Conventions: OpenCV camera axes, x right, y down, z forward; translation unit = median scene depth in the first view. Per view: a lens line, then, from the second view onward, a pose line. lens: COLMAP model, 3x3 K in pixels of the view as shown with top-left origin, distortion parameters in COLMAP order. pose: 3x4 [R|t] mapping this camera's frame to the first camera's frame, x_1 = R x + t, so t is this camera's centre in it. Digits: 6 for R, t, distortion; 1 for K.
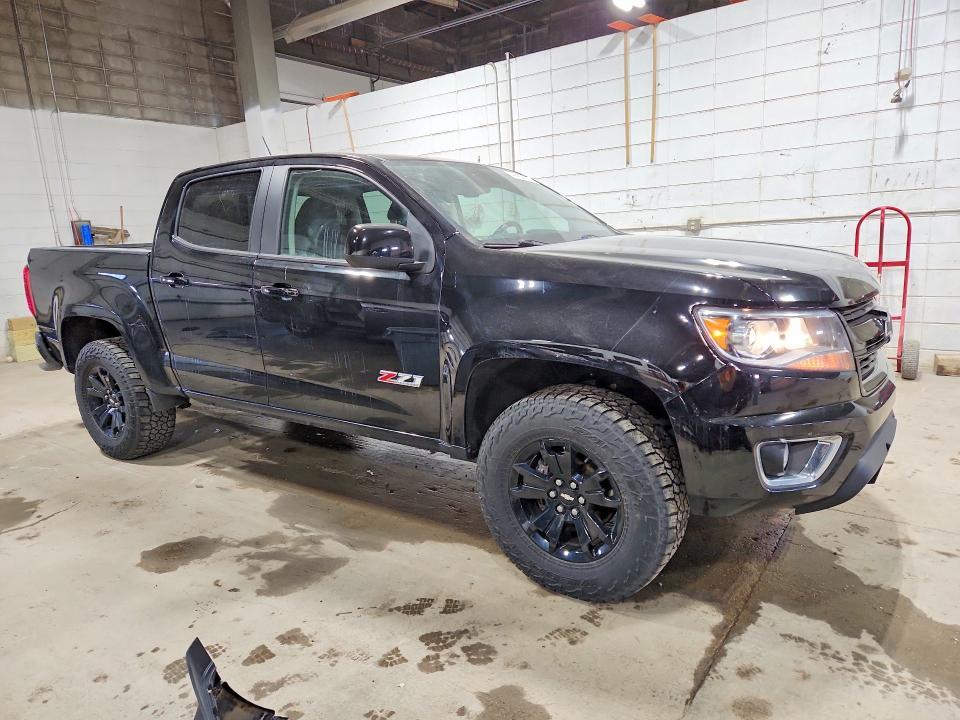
lens RADIAL K [[630.5, 0, 482.8], [0, 630.5, 360.7], [0, 0, 1]] dist [-0.000786, -0.000232]
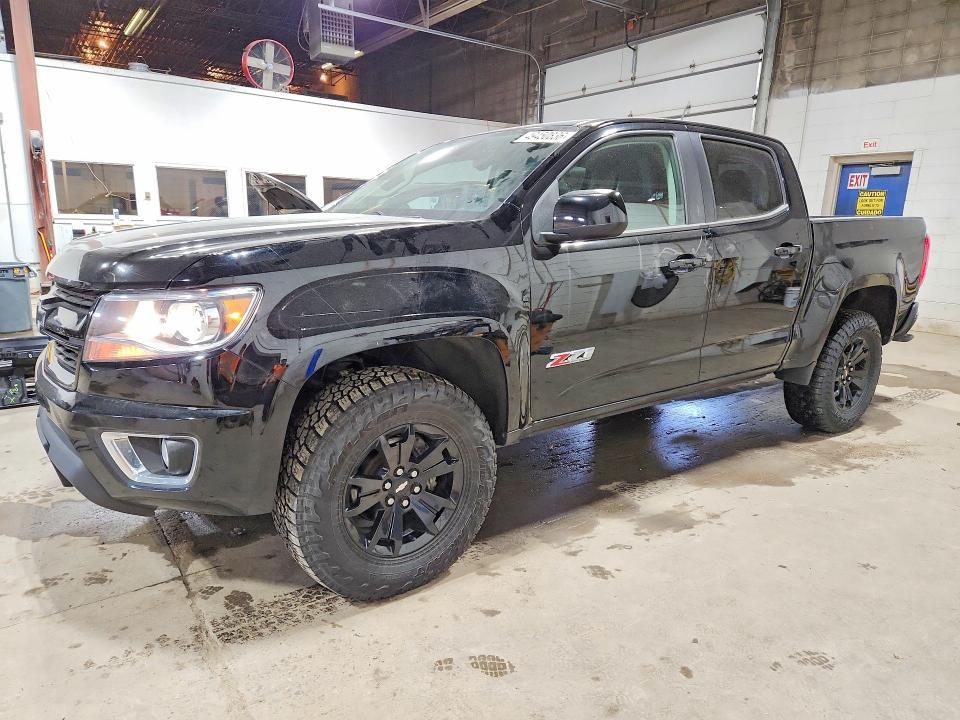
lens RADIAL K [[630.5, 0, 481.8], [0, 630.5, 358.1], [0, 0, 1]] dist [-0.000786, -0.000232]
pose [[-0.294473, 0.256005, -0.920732, 1.206207], [-0.201100, 0.925279, 0.321586, -0.395848], [0.934261, 0.279857, -0.220987, 1.672558]]
